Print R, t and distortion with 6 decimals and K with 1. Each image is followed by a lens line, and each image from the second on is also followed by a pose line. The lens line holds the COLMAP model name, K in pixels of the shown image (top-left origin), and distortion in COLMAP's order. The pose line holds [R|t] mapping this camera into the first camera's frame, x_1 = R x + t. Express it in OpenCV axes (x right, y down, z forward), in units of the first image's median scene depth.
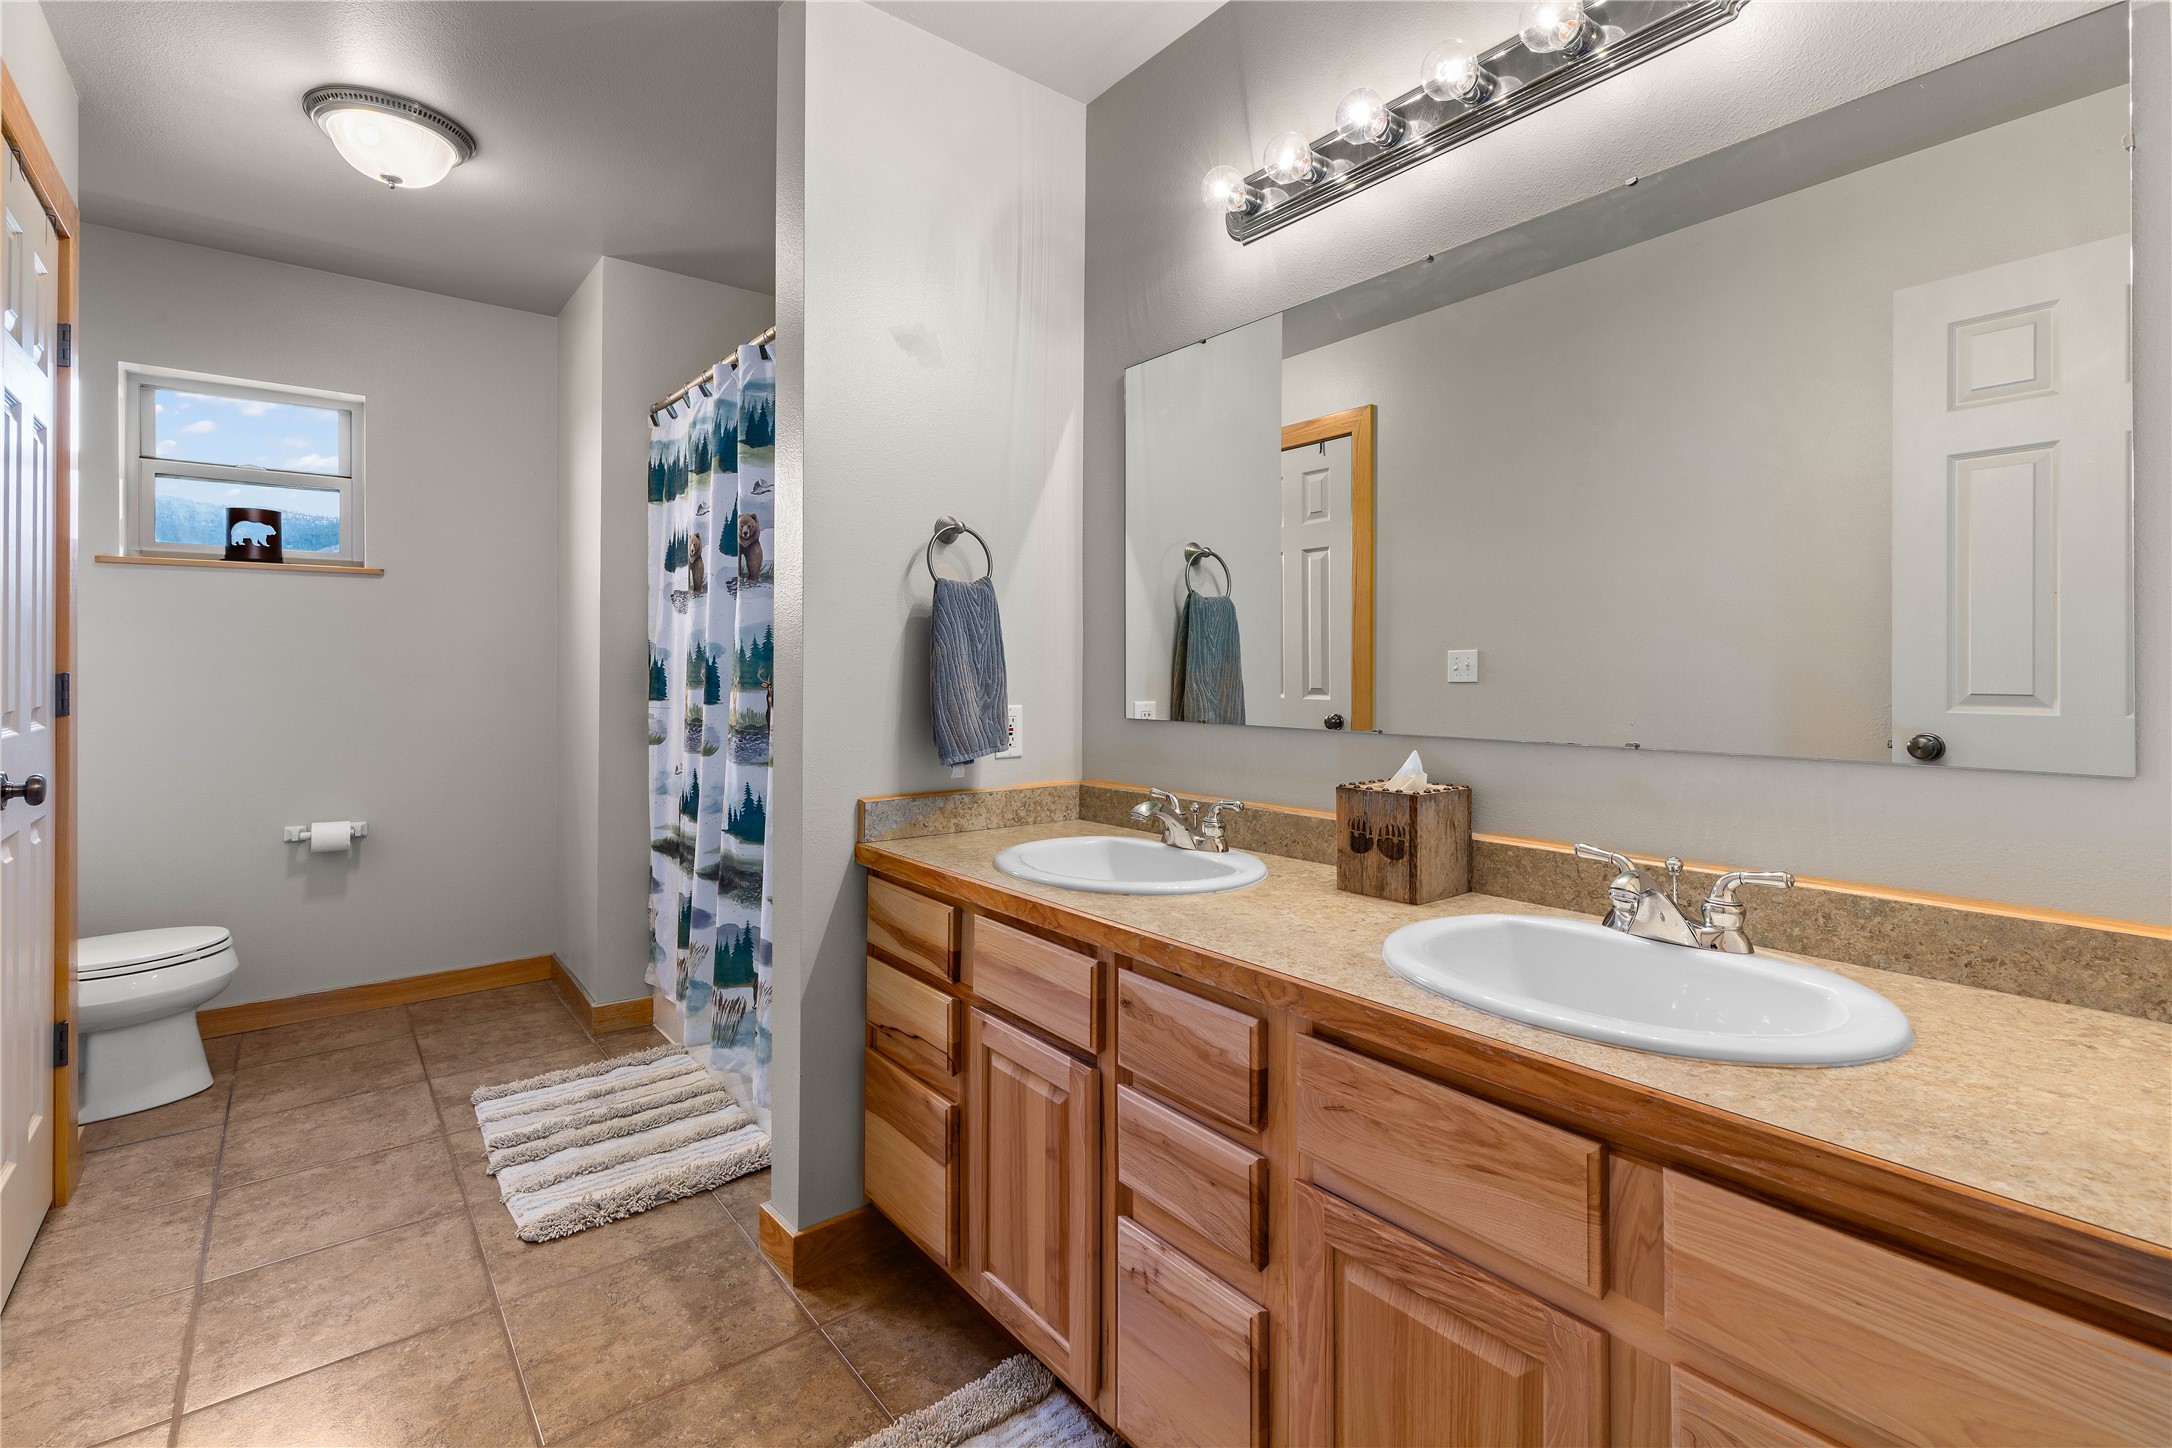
lens RADIAL K [[999.5, 0, 1066.3], [0, 999.5, 674.5], [0, 0, 1]] dist [0.008492, -0.002075]
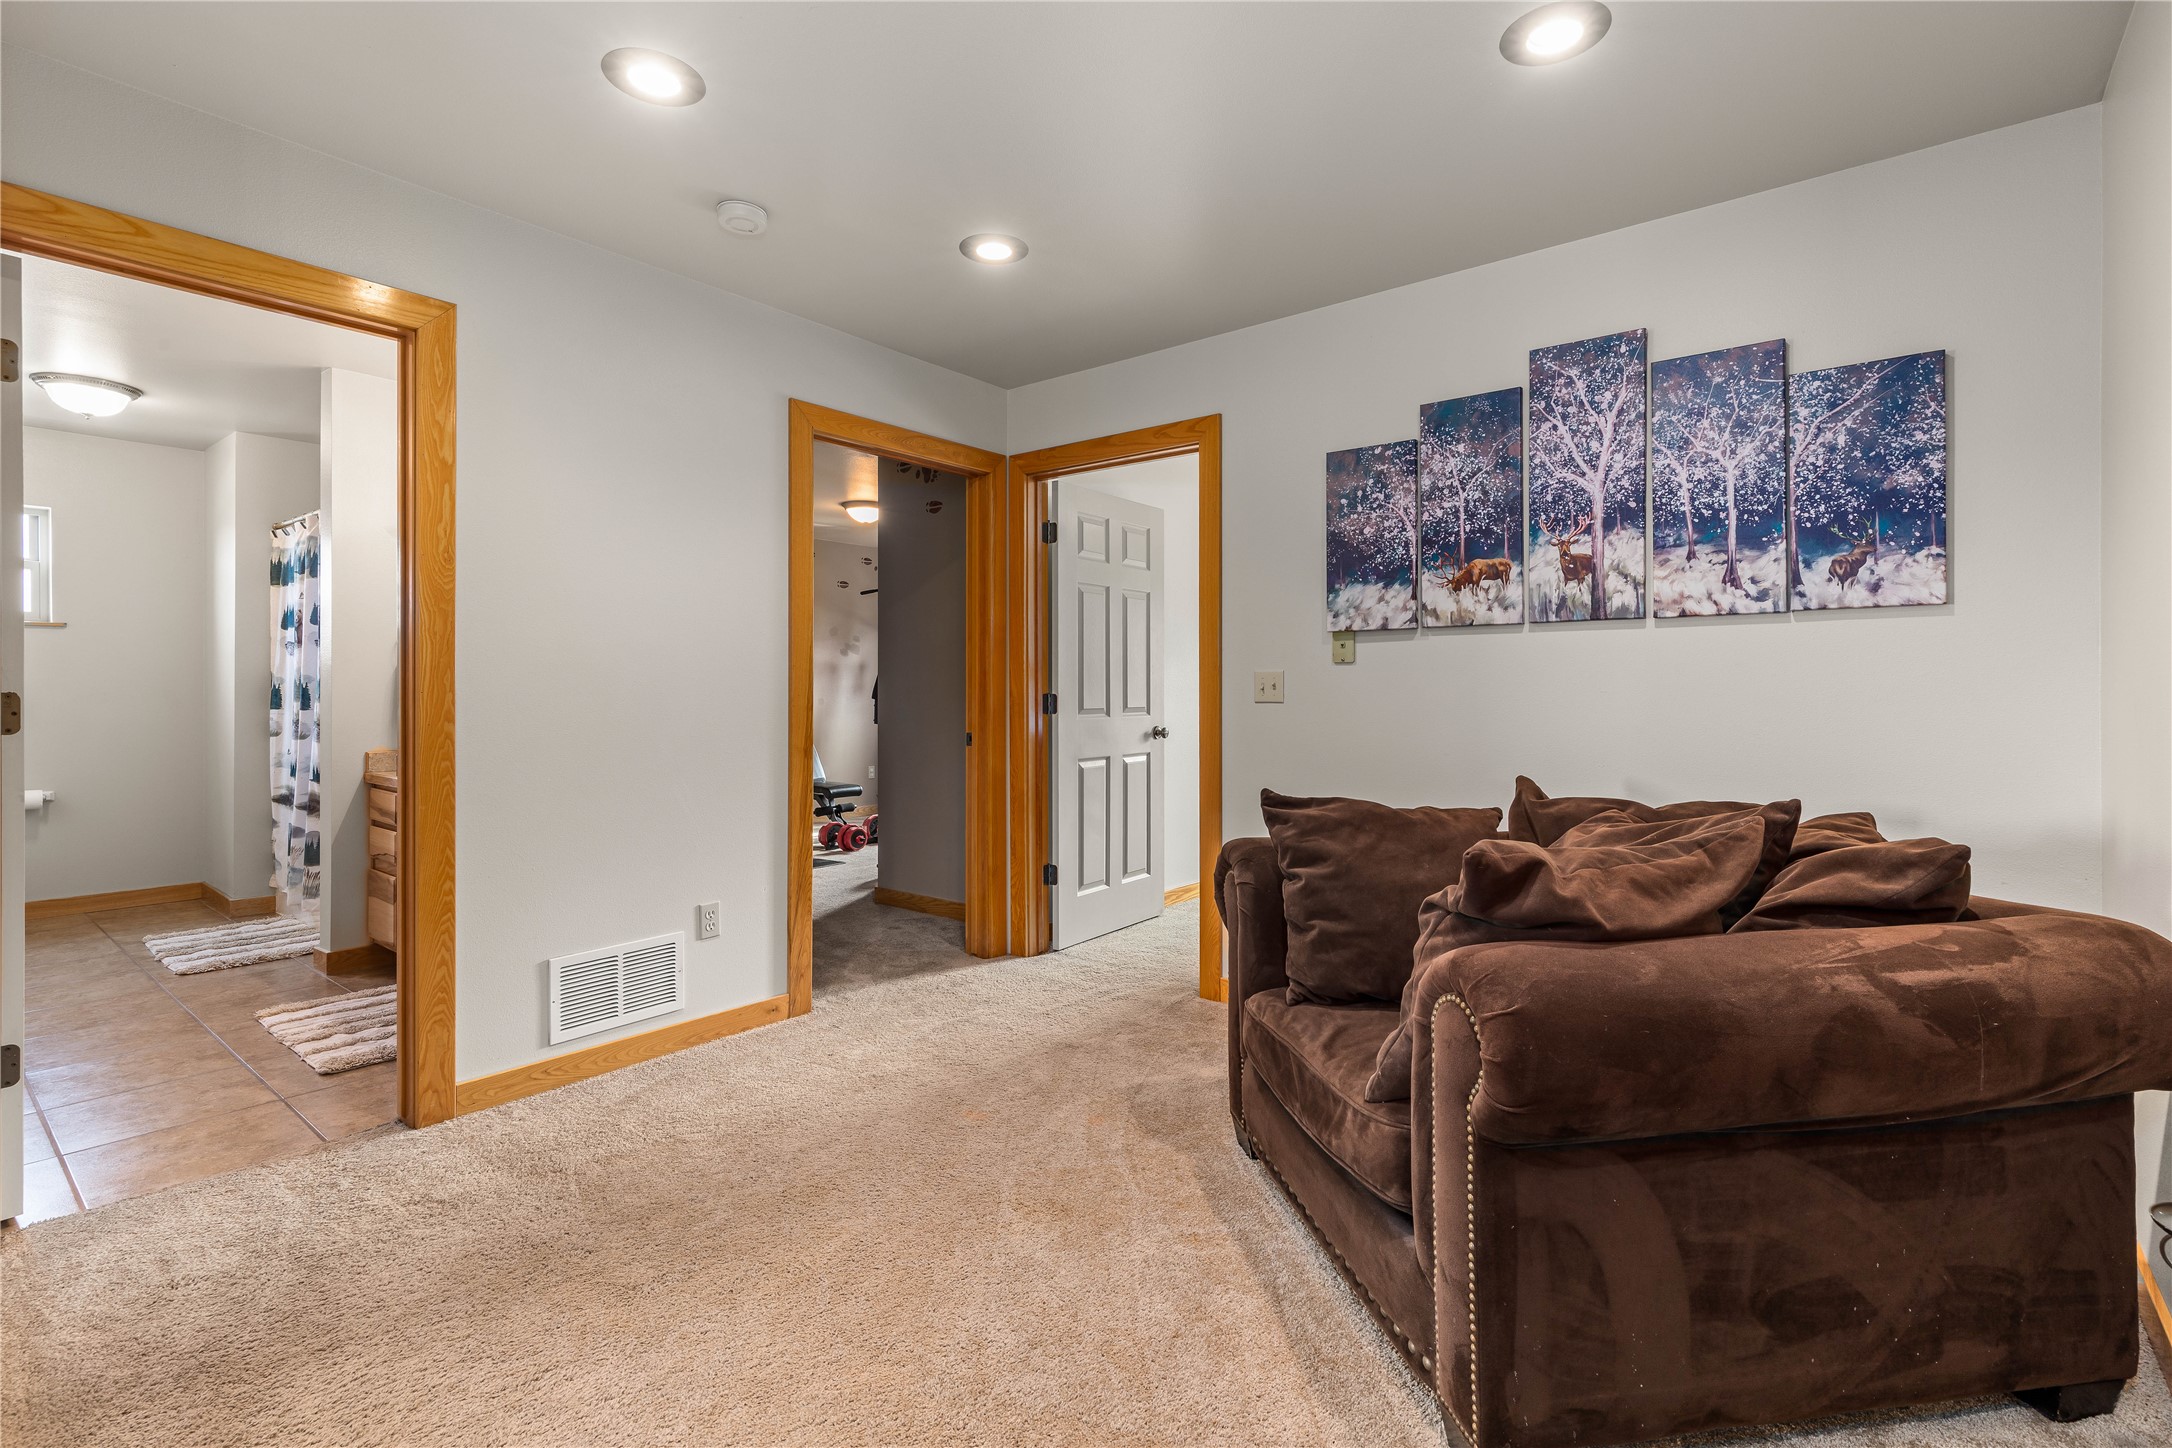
lens RADIAL K [[999.5, 0, 1089.1], [0, 999.5, 705.1], [0, 0, 1]] dist [0.008492, -0.002075]
pose [[0.972047, -0.002477, 0.234773, 0.502925], [0.001063, 0.999981, 0.006149, 0.010545], [-0.234783, -0.005727, 0.972031, -0.912732]]
